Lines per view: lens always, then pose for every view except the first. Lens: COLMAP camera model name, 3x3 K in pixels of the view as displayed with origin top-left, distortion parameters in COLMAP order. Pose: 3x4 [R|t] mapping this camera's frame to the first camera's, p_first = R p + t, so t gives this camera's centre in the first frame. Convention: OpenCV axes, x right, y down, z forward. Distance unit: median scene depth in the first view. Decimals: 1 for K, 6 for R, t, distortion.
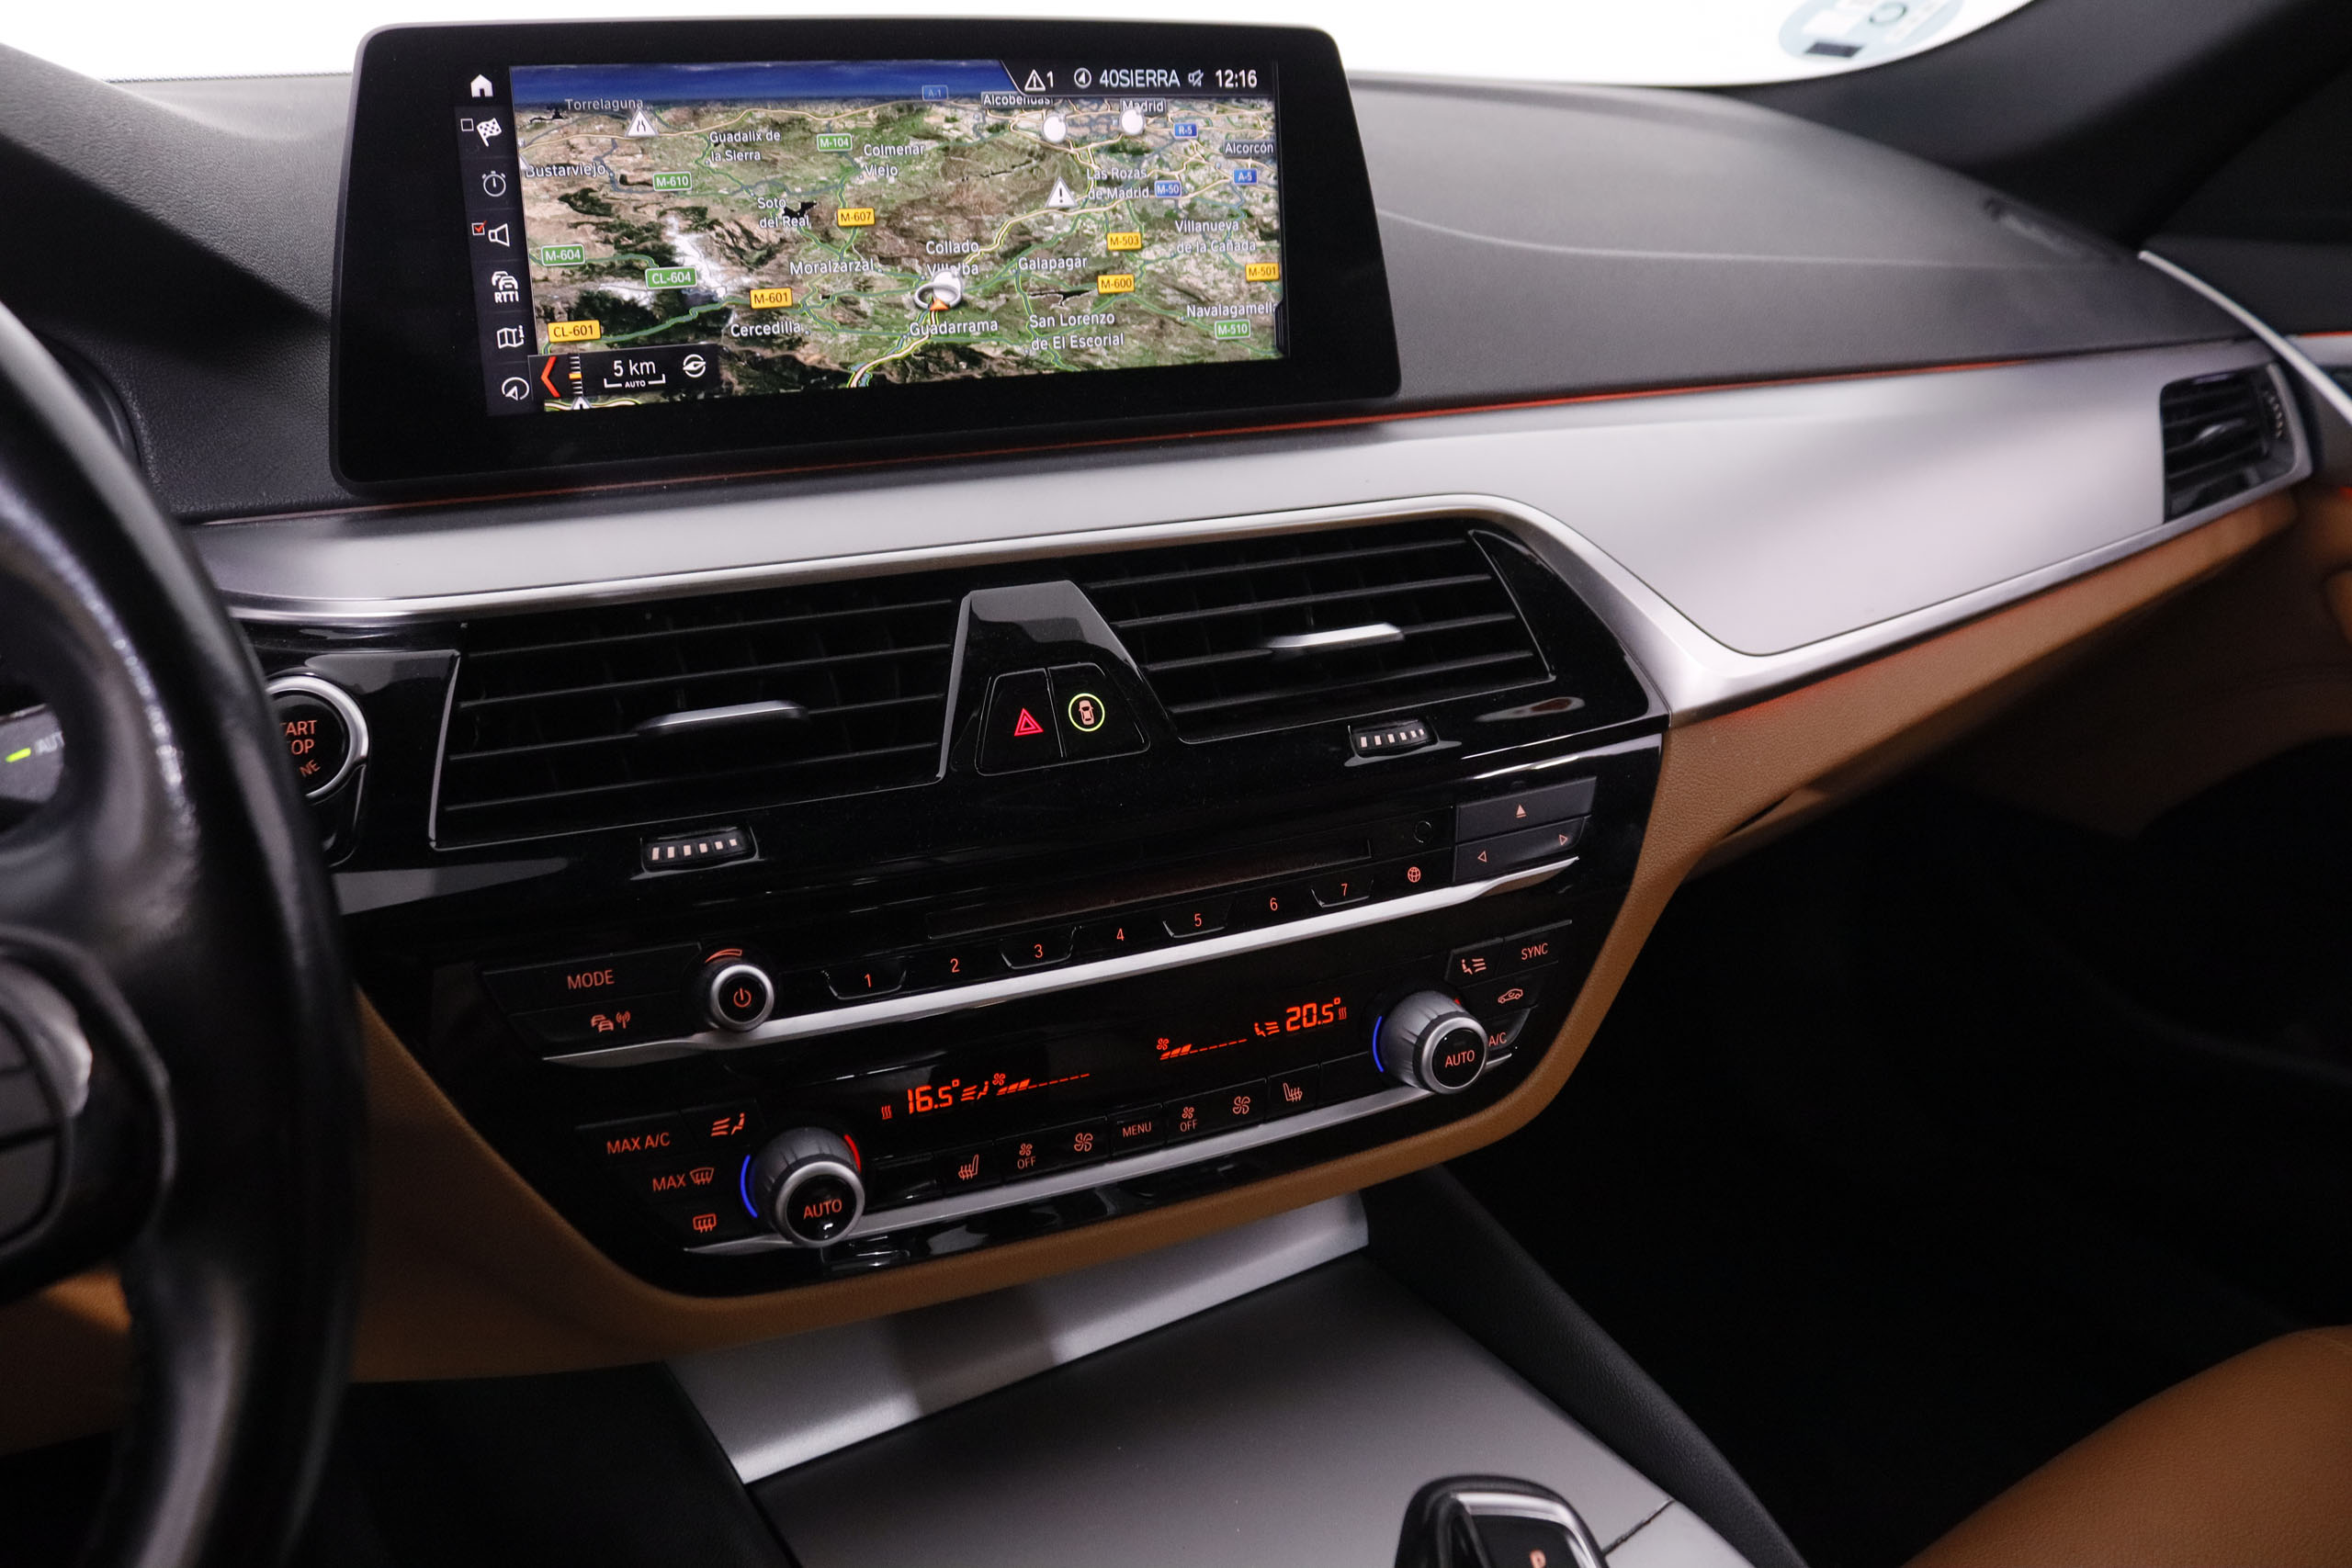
lens RADIAL K [[1956.1, 0, 1181.5], [0, 1956.1, 777.7], [0, 0, 1]] dist [-0.160182, 0.099126]
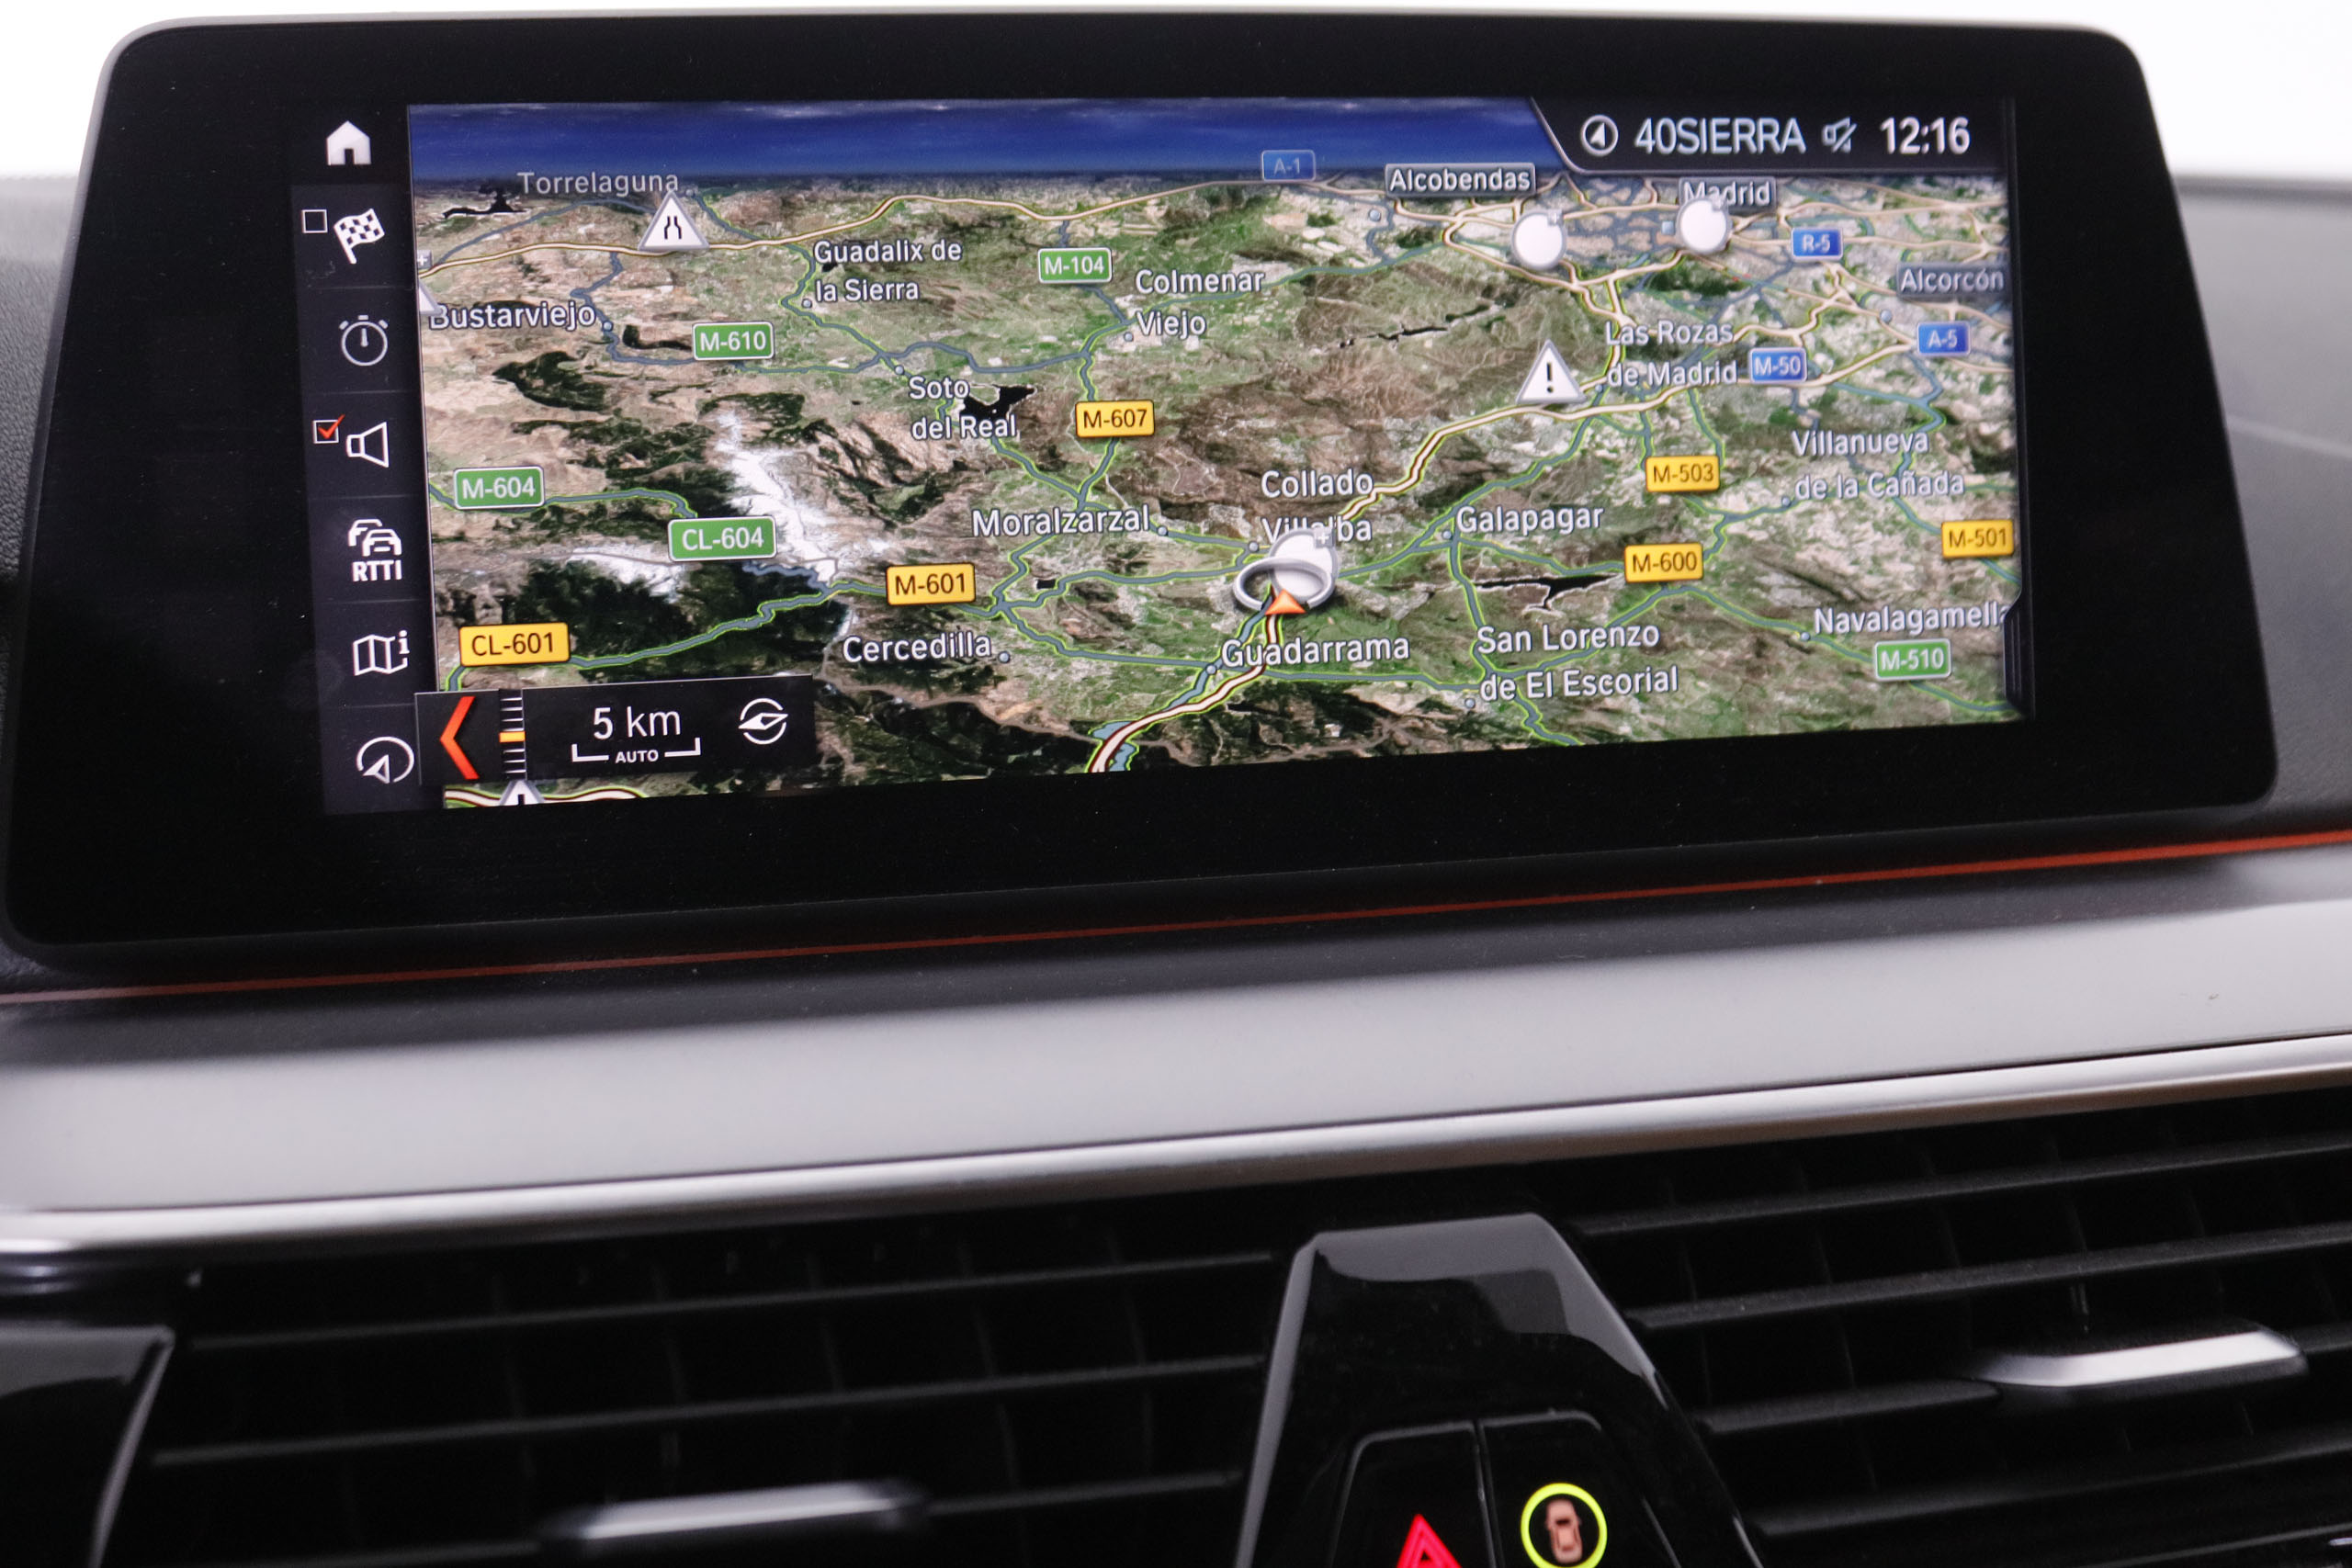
lens RADIAL K [[3039.0, 0, 1179.4], [0, 3039.0, 791.5], [0, 0, 1]] dist [-0.054649, 0.000000]
pose [[0.979819, 0.017402, -0.199129, -0.000936], [-0.051280, 0.984746, -0.166268, -0.073420], [0.193198, 0.173124, 0.965765, 0.281240]]
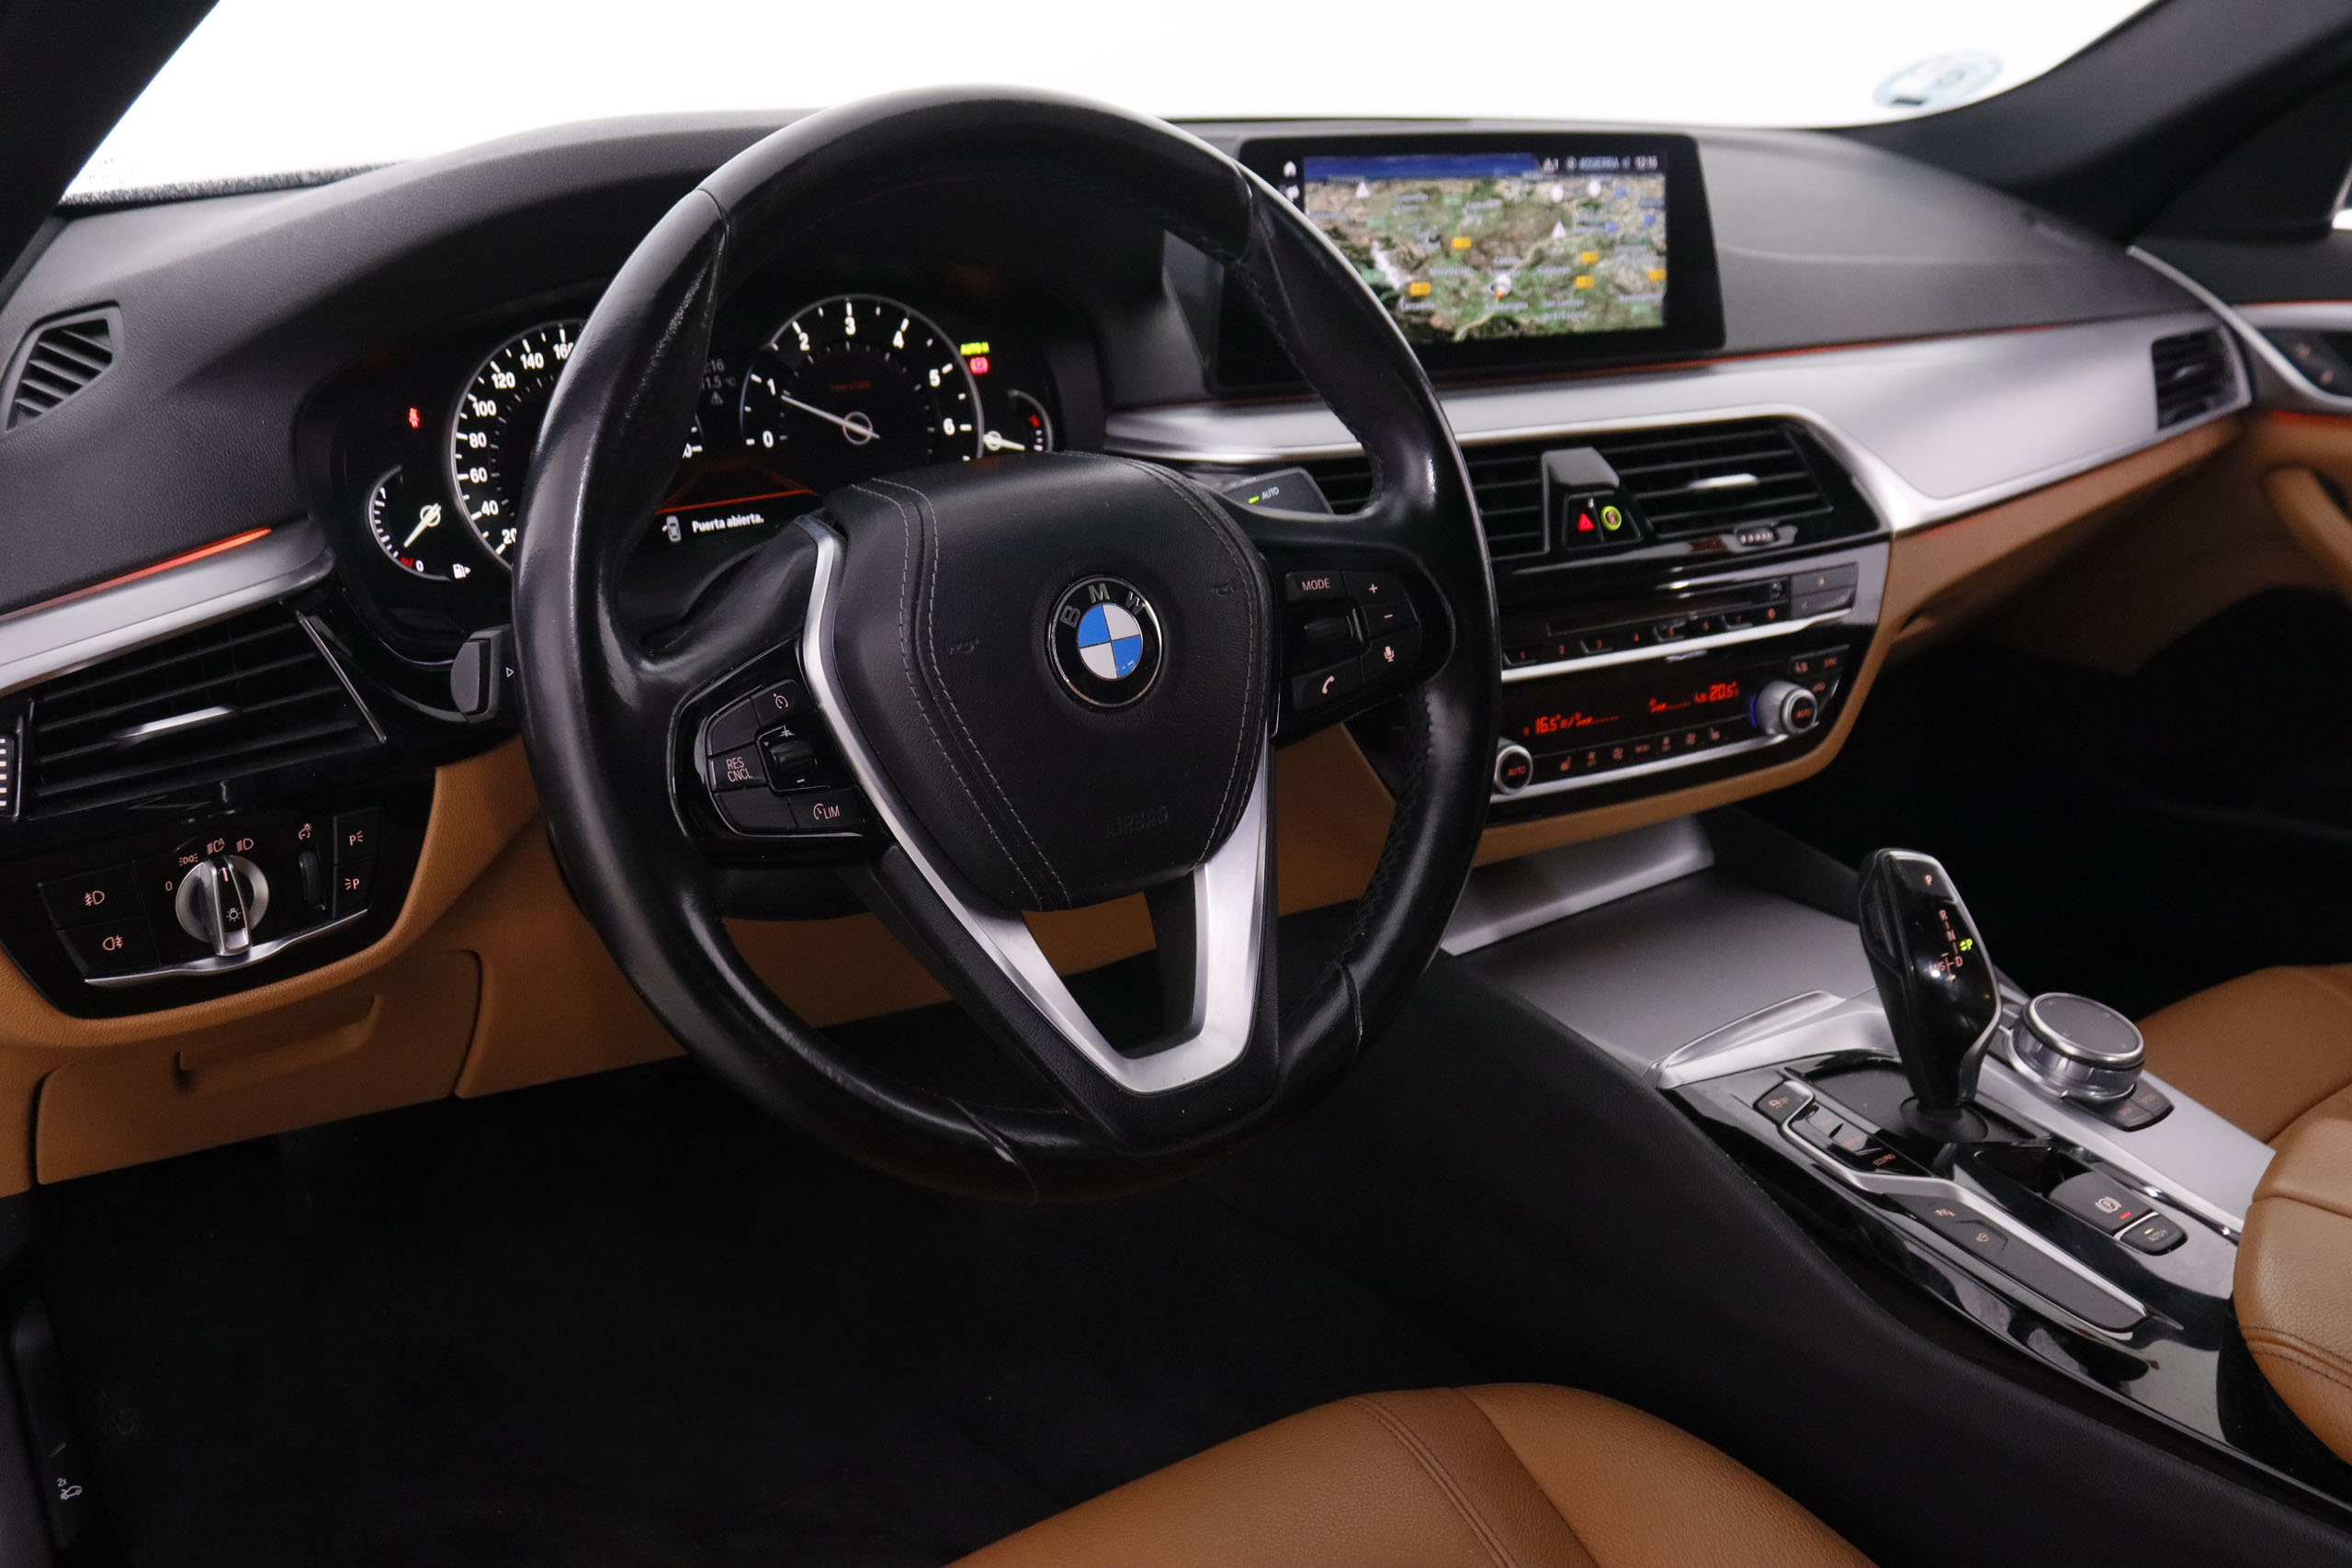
lens RADIAL K [[2294.4, 0, 1194.0], [0, 2294.4, 778.3], [0, 0, 1]] dist [-0.106534, 0.000000]
pose [[0.995015, -0.021891, 0.097288, -0.614000], [0.023890, 0.999526, -0.019426, 0.228410], [-0.096817, 0.021653, 0.995067, -1.021344]]
